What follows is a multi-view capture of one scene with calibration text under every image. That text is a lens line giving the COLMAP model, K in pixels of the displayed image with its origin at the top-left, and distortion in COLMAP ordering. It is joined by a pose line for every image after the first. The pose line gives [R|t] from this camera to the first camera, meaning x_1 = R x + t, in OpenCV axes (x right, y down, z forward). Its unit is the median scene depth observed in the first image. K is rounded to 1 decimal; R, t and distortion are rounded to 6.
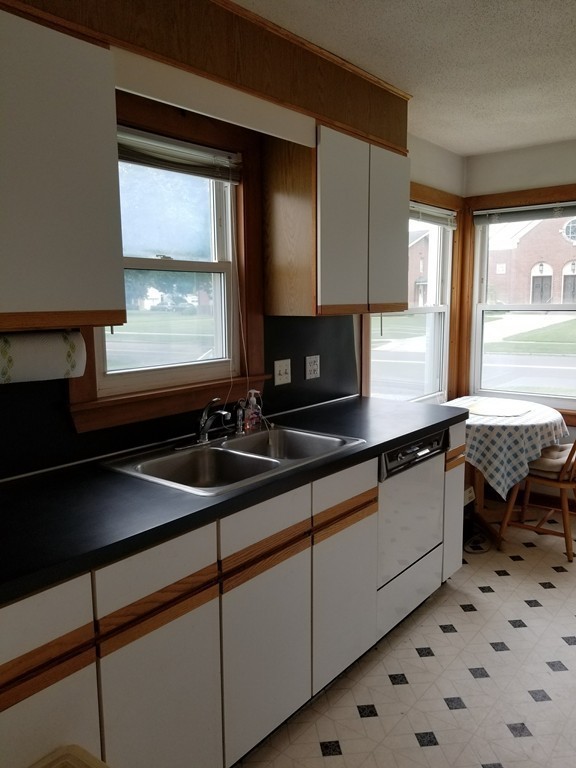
lens RADIAL K [[593.8, 0, 290.7], [0, 593.8, 382.9], [0, 0, 1]] dist [0.047624, -0.068548]
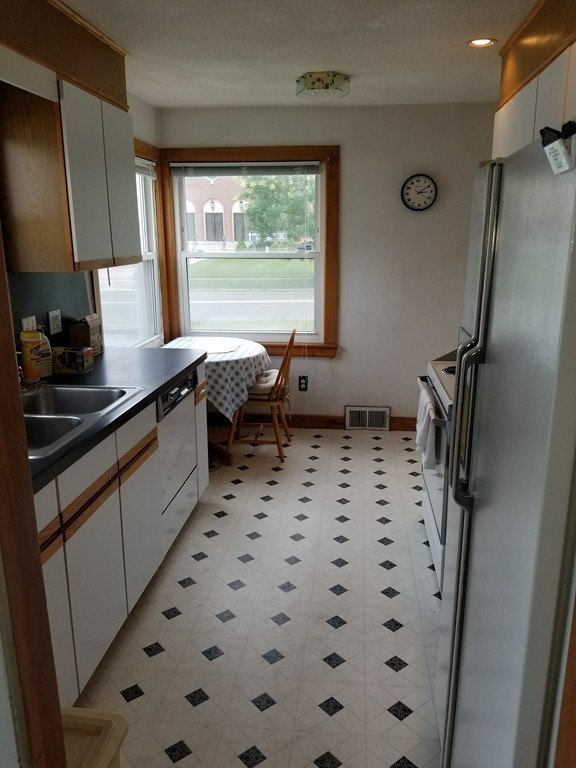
lens RADIAL K [[593.8, 0, 291.9], [0, 593.8, 388.7], [0, 0, 1]] dist [0.047624, -0.068548]
pose [[0.845071, -0.129128, 0.518826, -0.169751], [0.069701, 0.988723, 0.132547, -0.022506], [-0.530091, -0.075849, 0.844541, -0.067222]]
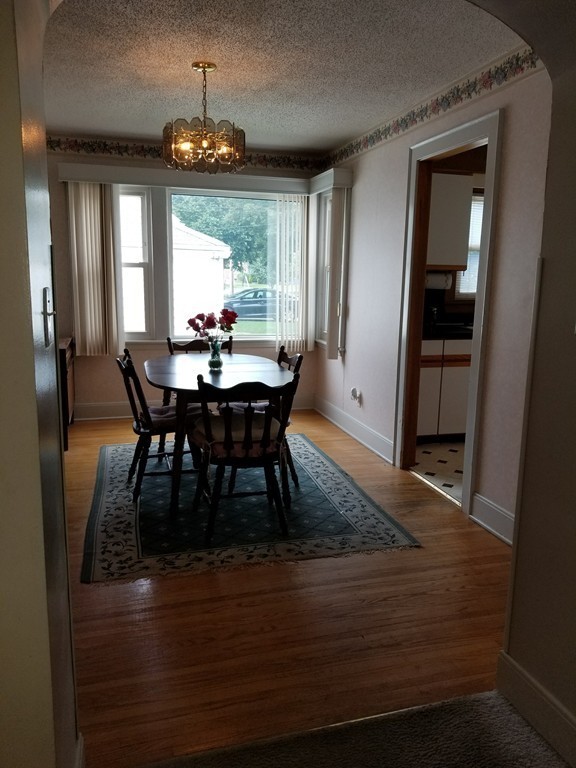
lens RADIAL K [[593.8, 0, 295.2], [0, 593.8, 388.3], [0, 0, 1]] dist [0.047624, -0.068548]
pose [[0.811607, 0.124345, -0.570817, 0.366805], [-0.099953, 0.992234, 0.074029, 0.161263], [0.575589, -0.003028, 0.817733, -0.874659]]
